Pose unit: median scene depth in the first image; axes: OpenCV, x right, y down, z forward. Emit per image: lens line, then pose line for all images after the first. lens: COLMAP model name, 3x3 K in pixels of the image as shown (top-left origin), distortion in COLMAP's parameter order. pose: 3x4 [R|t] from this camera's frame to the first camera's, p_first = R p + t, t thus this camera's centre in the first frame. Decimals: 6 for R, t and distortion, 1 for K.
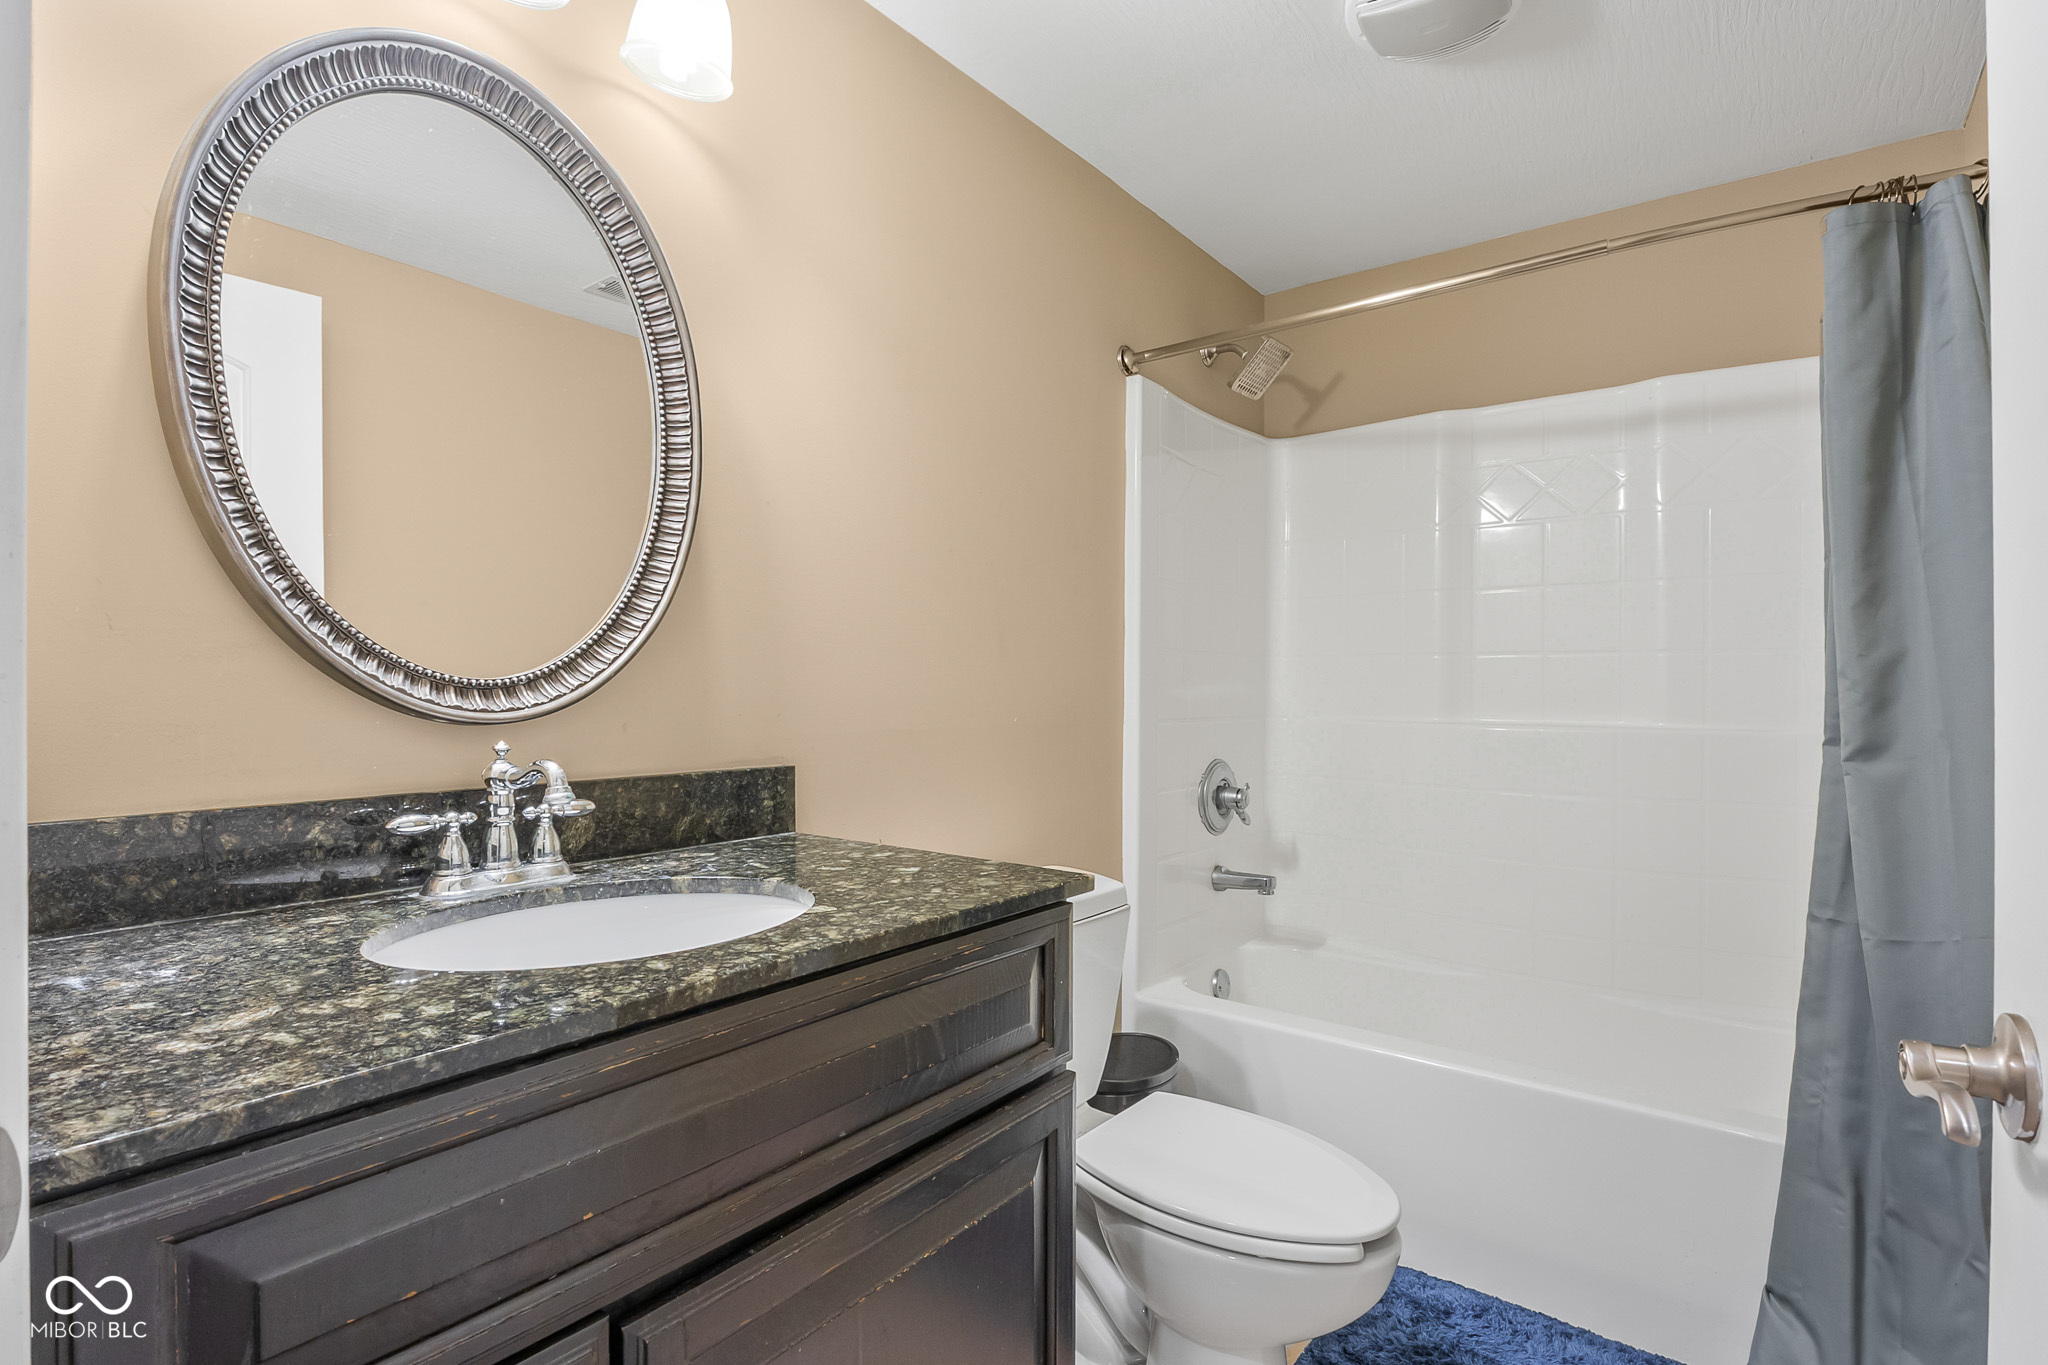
lens RADIAL K [[981.1, 0, 1024.0], [0, 981.1, 682.5], [0, 0, 1]] dist [-0.002108, -0.000519]
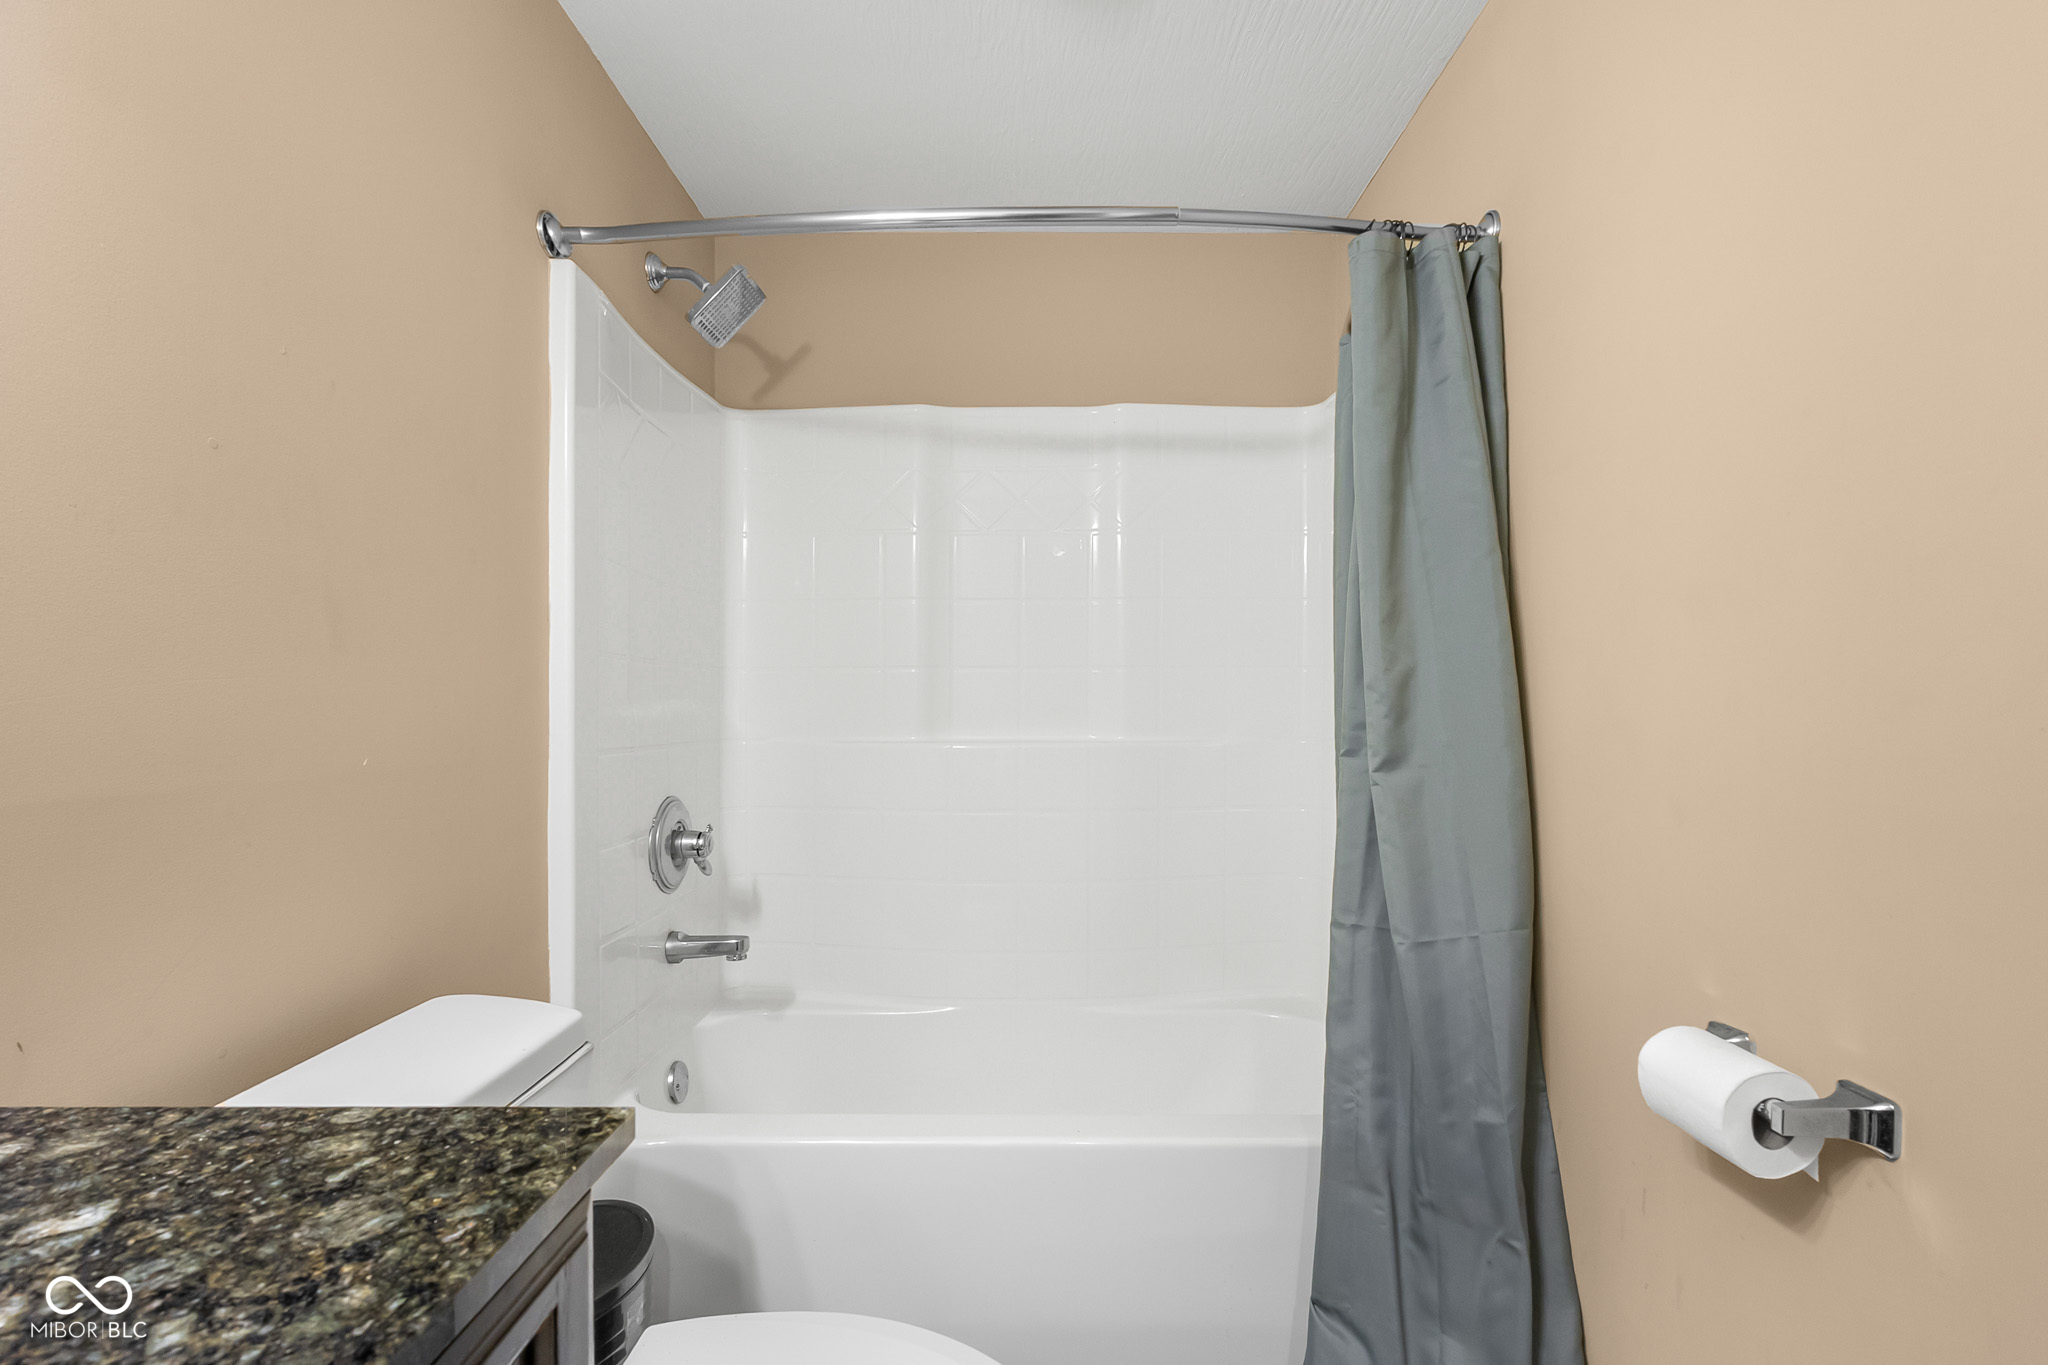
lens RADIAL K [[910.7, 0, 1025.2], [0, 910.7, 708.3], [0, 0, 1]] dist [-0.003278, 0.000672]
pose [[0.795067, -0.009005, 0.606455, -0.021045], [0.003973, 0.999946, 0.009640, 0.001647], [-0.606509, -0.005255, 0.795059, 0.279877]]
